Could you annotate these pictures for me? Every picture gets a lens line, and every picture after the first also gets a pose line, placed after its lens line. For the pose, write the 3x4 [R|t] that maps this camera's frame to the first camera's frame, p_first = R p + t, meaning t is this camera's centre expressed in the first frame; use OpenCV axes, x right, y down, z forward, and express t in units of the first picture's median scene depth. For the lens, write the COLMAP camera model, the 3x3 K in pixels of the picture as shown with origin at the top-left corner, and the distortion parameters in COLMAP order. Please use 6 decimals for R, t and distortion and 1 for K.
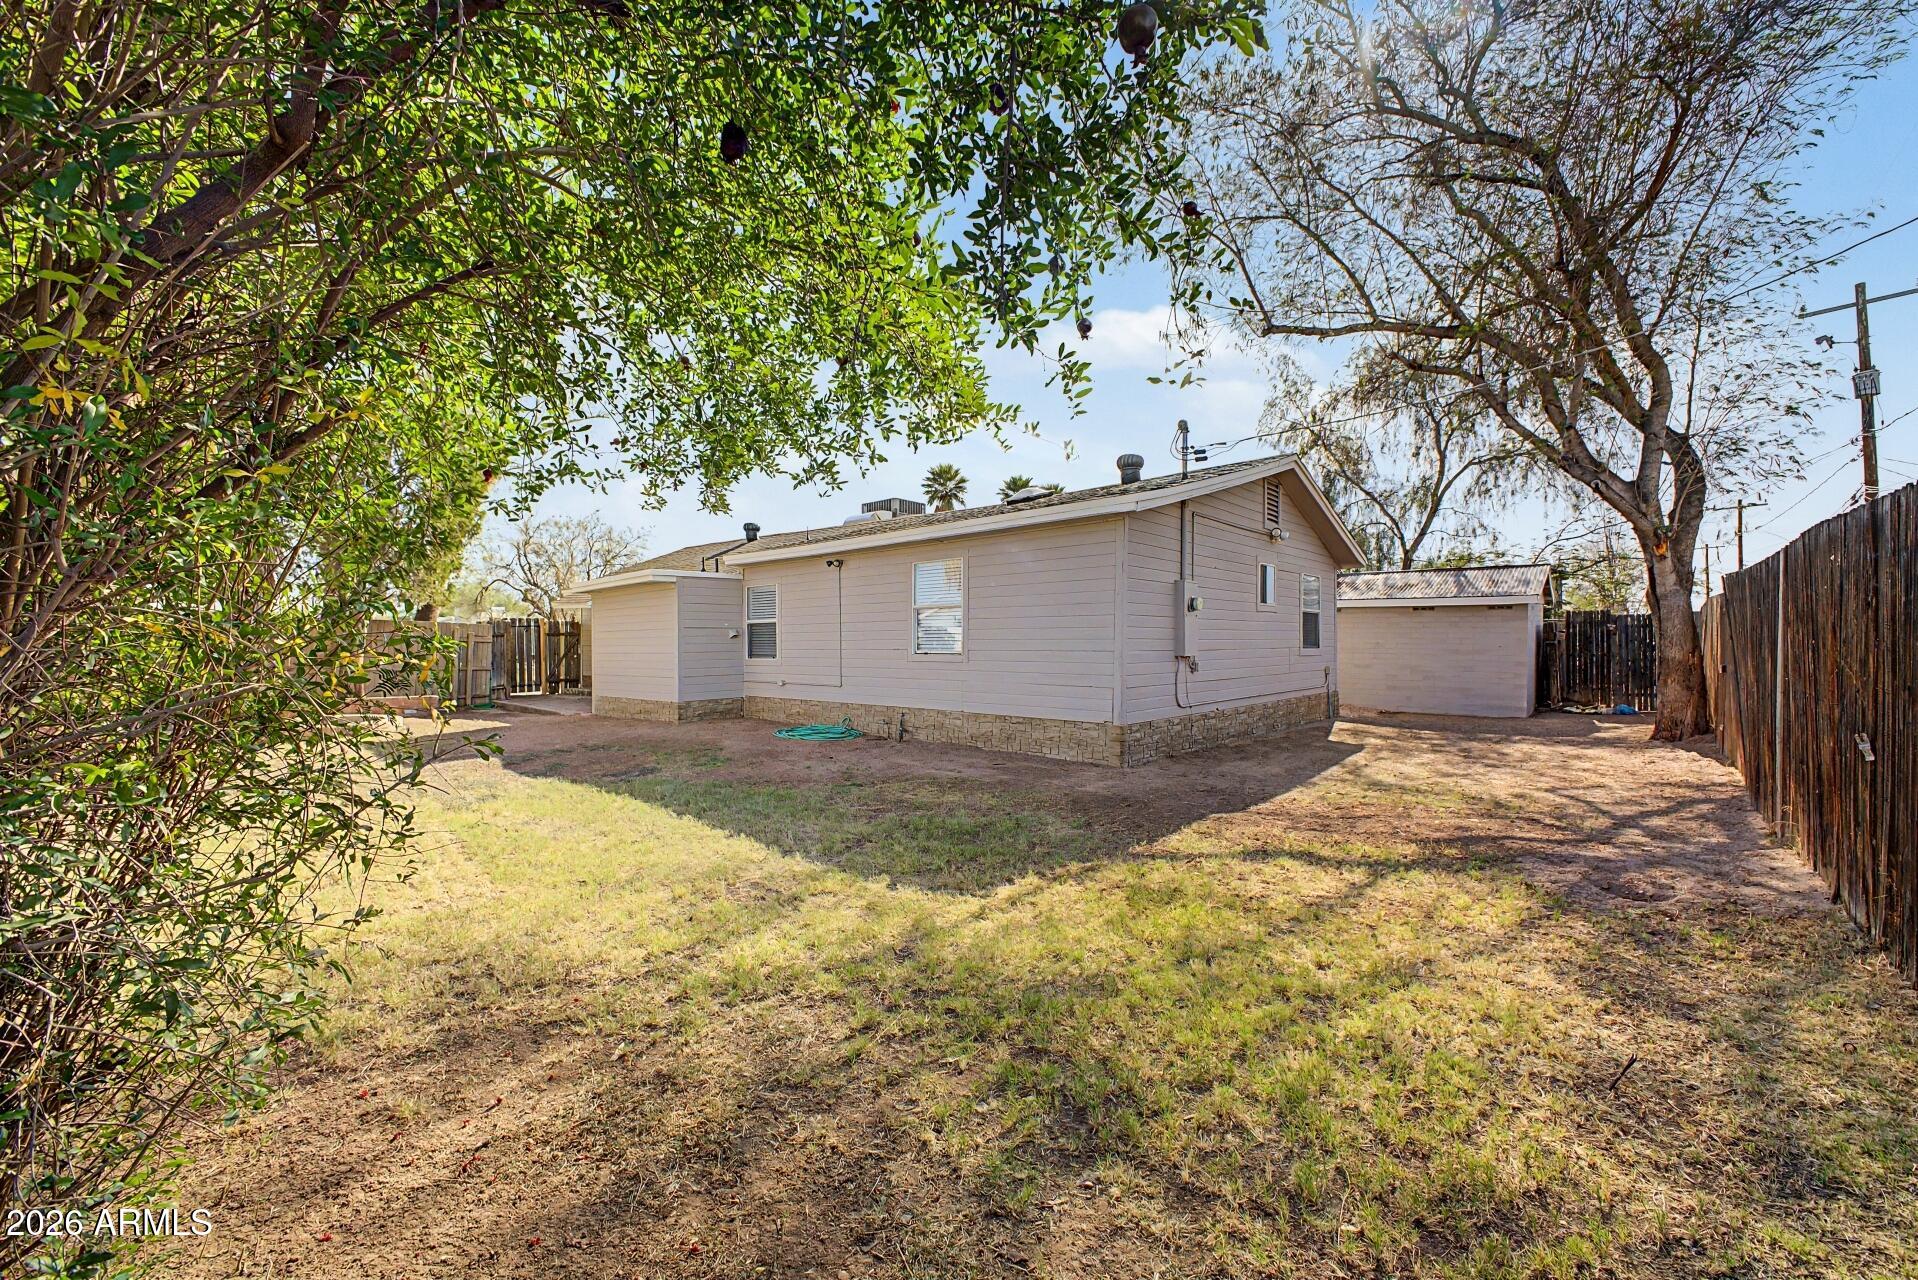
lens RADIAL K [[755.9, 0, 959.0], [0, 755.9, 640.0], [0, 0, 1]] dist [-0.002323, -0.000243]
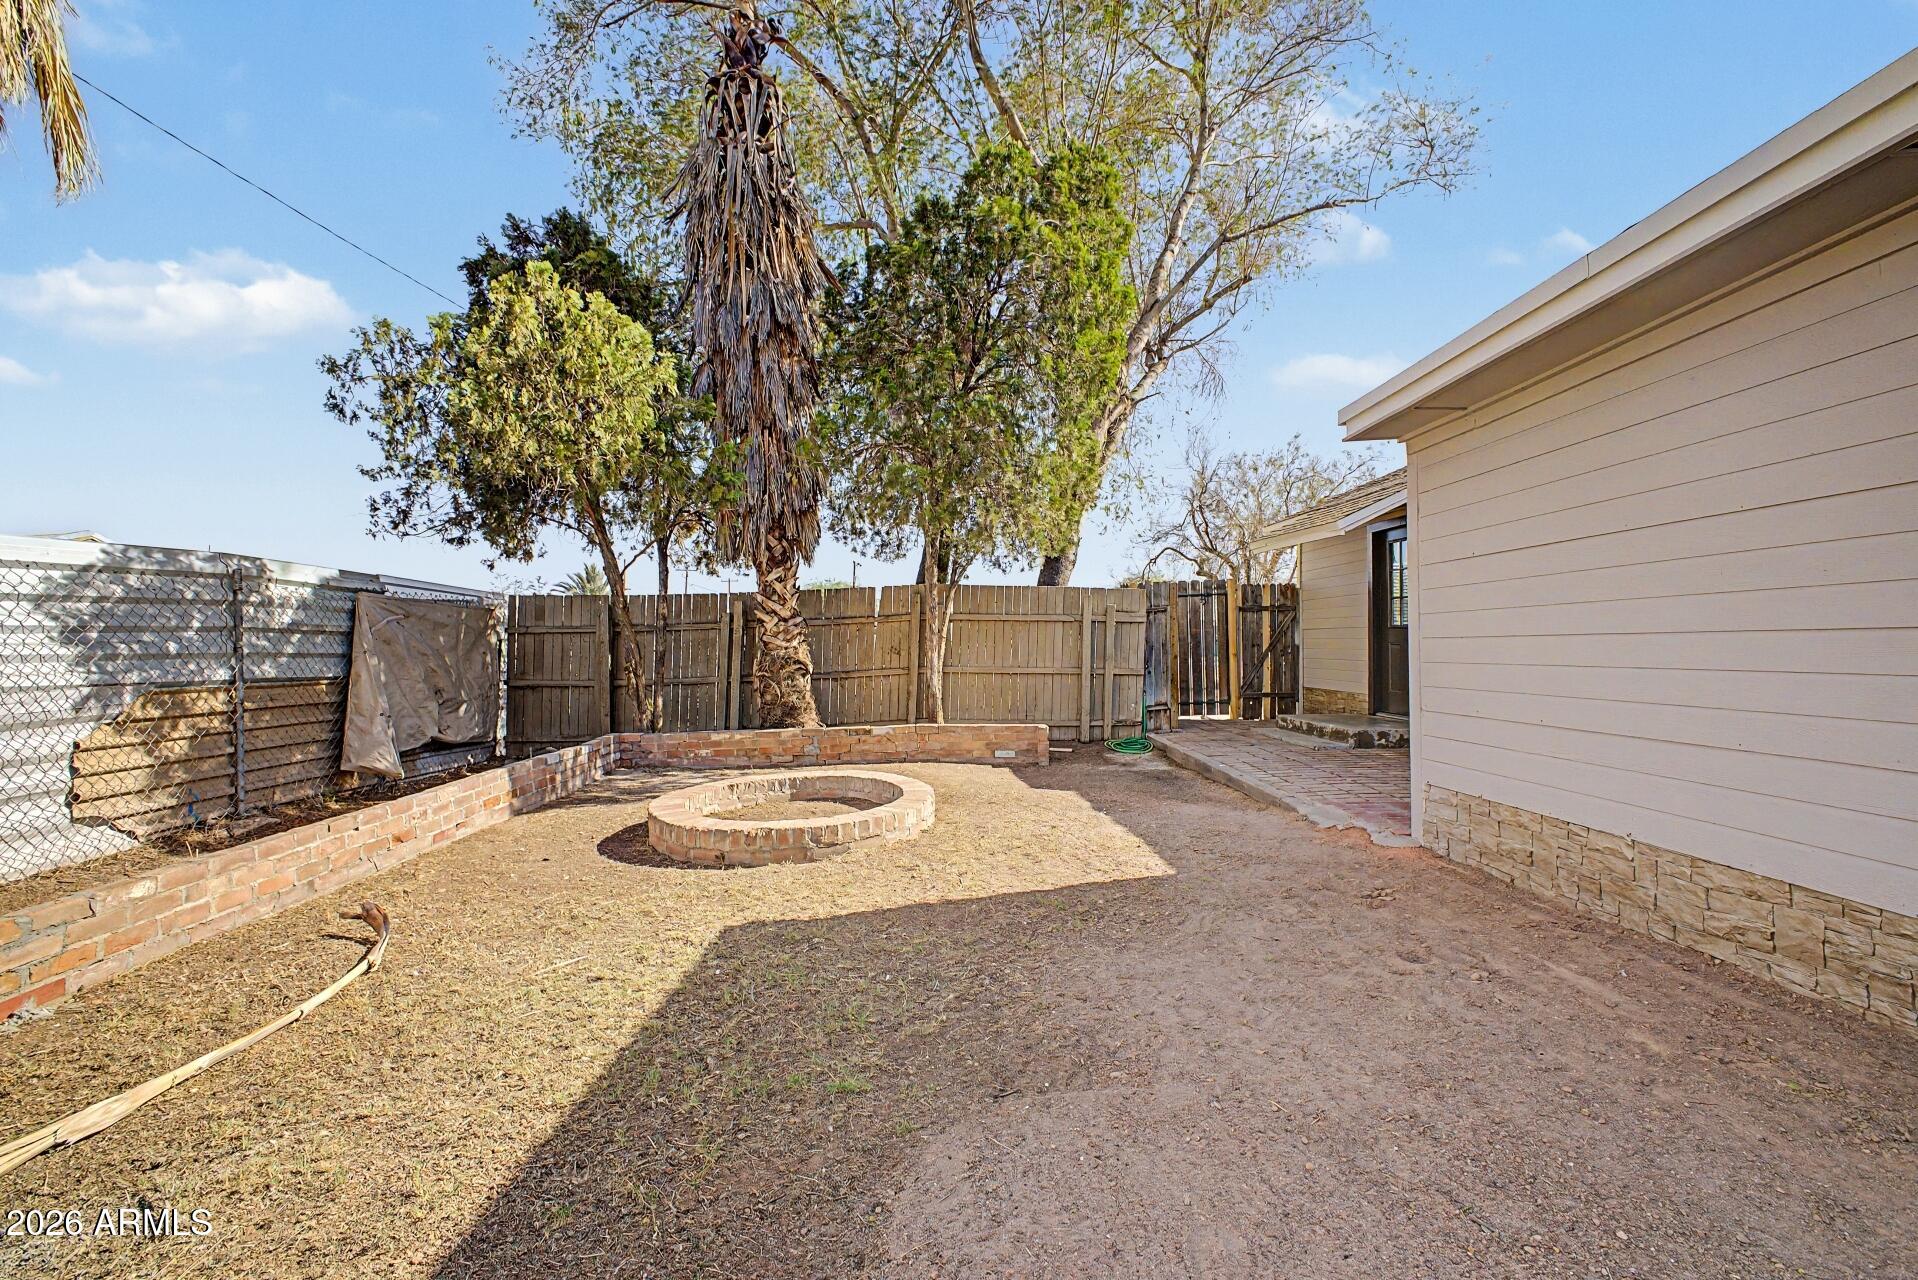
lens RADIAL K [[755.9, 0, 959.0], [0, 755.9, 640.0], [0, 0, 1]] dist [-0.002323, -0.000243]
pose [[0.673313, -0.007023, -0.739324, -0.277108], [0.009667, 0.999953, -0.000695, 0.012658], [0.739294, -0.006679, 0.673349, 0.481155]]
